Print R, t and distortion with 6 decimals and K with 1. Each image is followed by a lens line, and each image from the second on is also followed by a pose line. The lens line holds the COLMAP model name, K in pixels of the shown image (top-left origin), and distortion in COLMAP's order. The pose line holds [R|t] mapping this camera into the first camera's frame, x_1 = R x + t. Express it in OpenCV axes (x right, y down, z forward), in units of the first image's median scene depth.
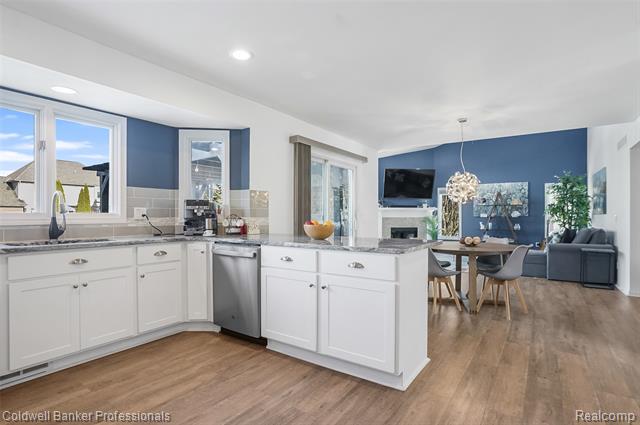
lens RADIAL K [[325.1, 0, 321.1], [0, 325.1, 197.8], [0, 0, 1]] dist [-0.042735, 0.021847]
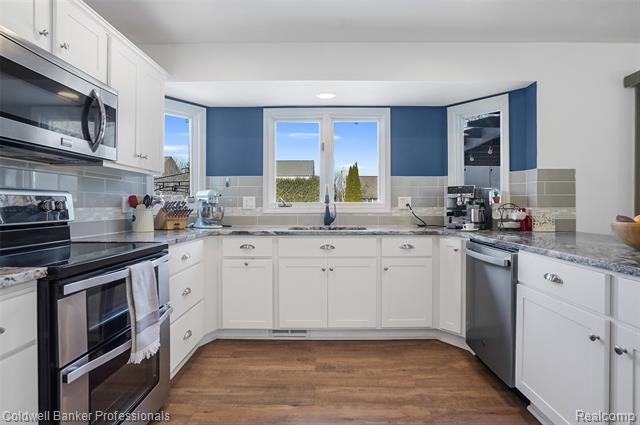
lens RADIAL K [[325.1, 0, 321.1], [0, 325.1, 197.8], [0, 0, 1]] dist [-0.042735, 0.021847]
pose [[0.563517, -0.017410, -0.825921, 0.127760], [0.044720, 0.998955, 0.009455, 0.015339], [0.824893, -0.042263, 0.563707, 0.297207]]
